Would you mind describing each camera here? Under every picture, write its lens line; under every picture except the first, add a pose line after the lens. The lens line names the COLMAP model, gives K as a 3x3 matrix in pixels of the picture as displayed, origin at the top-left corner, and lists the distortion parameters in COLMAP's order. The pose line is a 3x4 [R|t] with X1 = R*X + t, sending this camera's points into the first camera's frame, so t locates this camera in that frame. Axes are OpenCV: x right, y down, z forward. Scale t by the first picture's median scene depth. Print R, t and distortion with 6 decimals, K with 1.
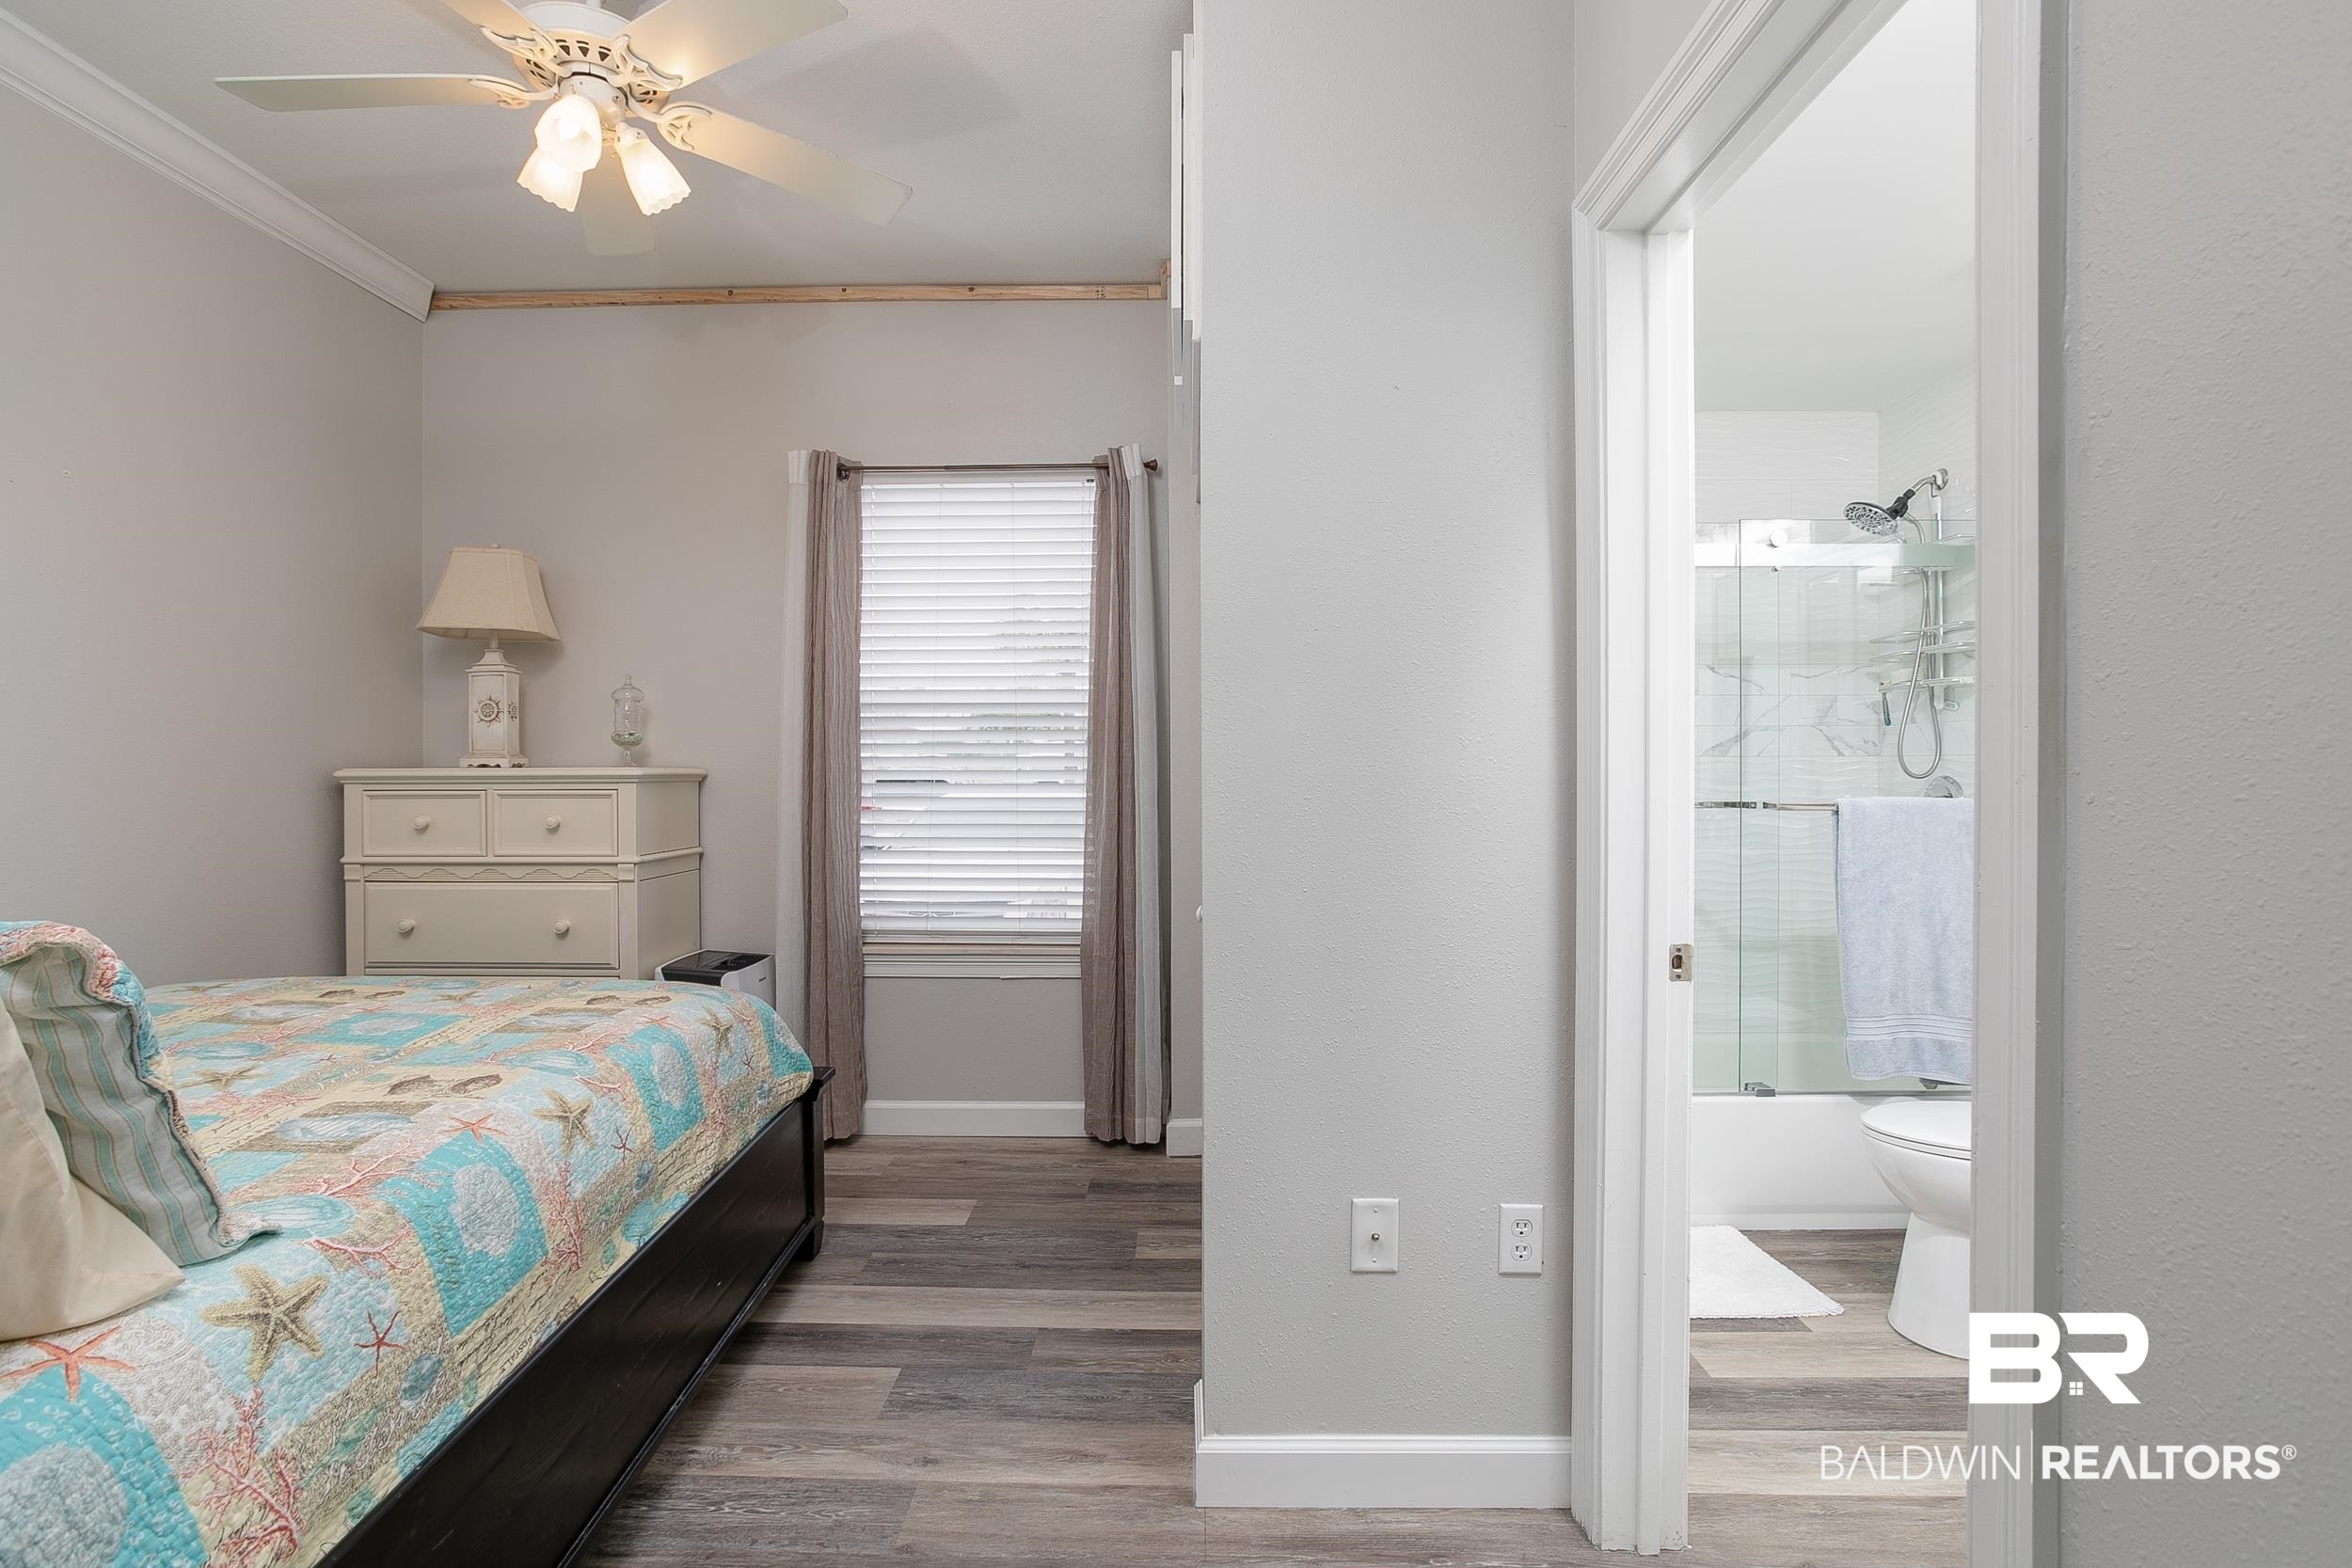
lens RADIAL K [[1149.0, 0, 1163.7], [0, 1149.0, 763.2], [0, 0, 1]] dist [-0.052042, 0.030635]
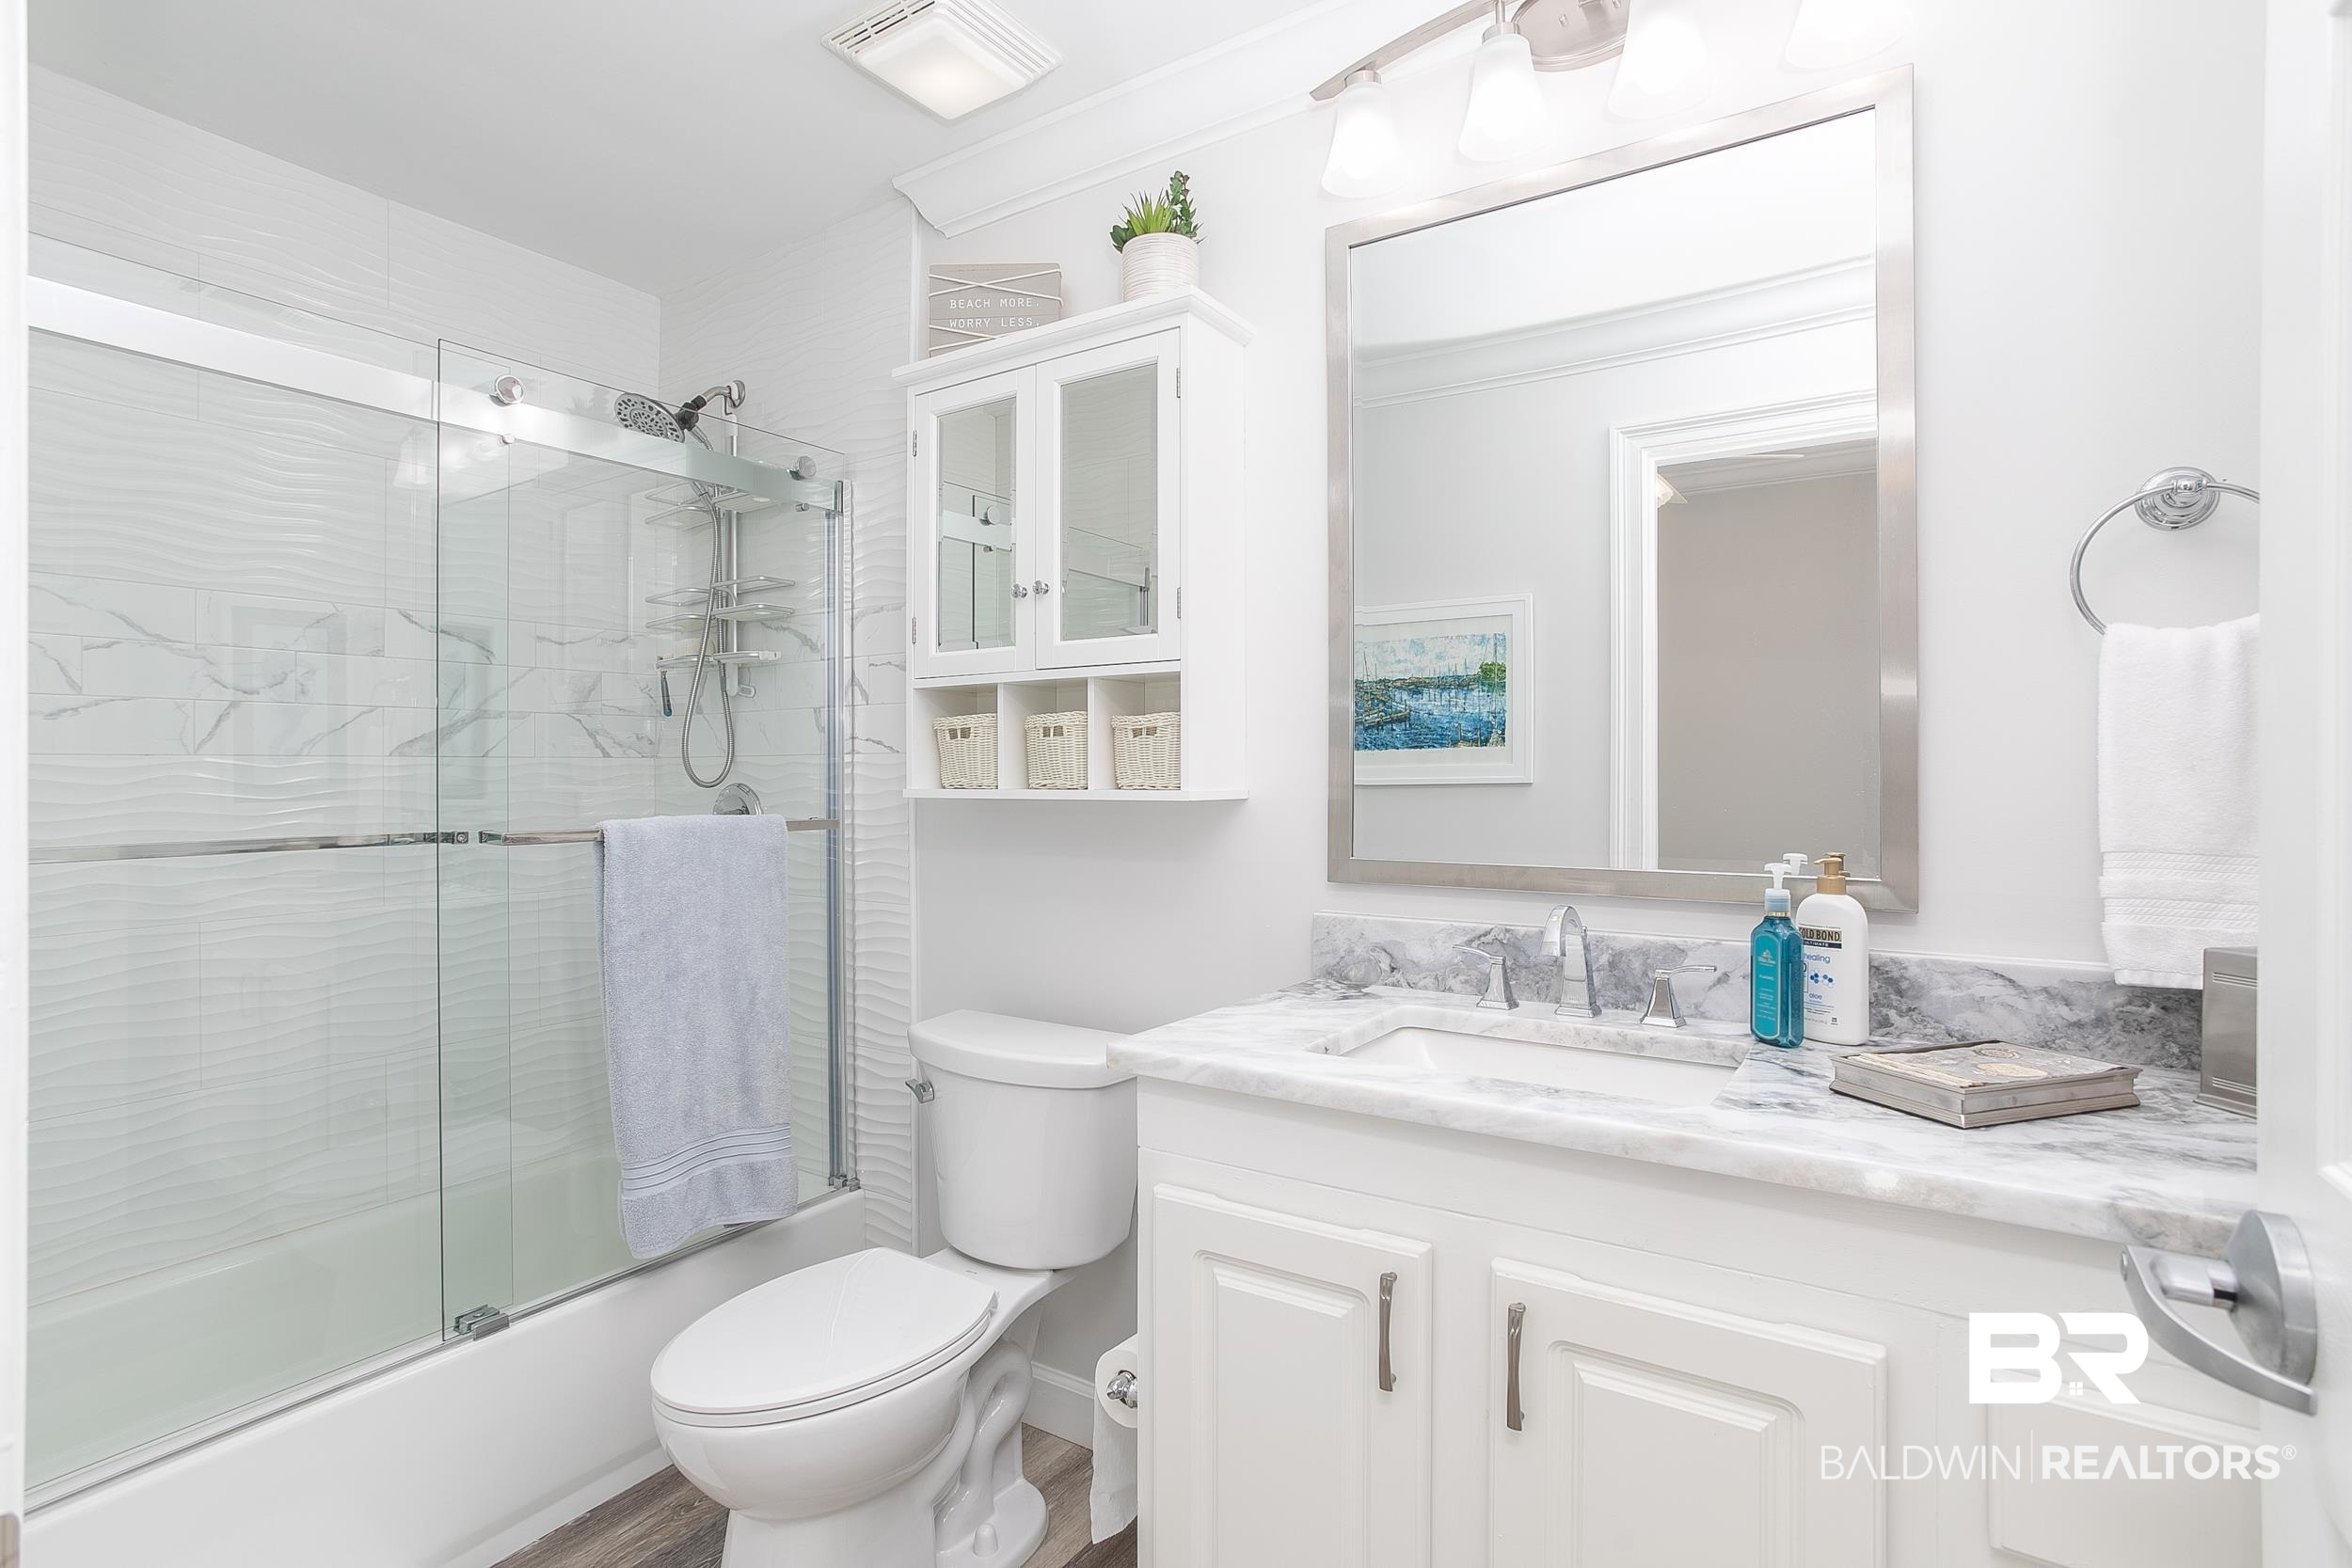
lens RADIAL K [[1149.0, 0, 1163.7], [0, 1149.0, 763.2], [0, 0, 1]] dist [-0.052042, 0.030635]
pose [[0.544096, 0.000615, 0.839023, 0.211503], [0.007587, 0.999955, -0.005653, 0.004424], [-0.838989, 0.009441, 0.544067, 0.355056]]
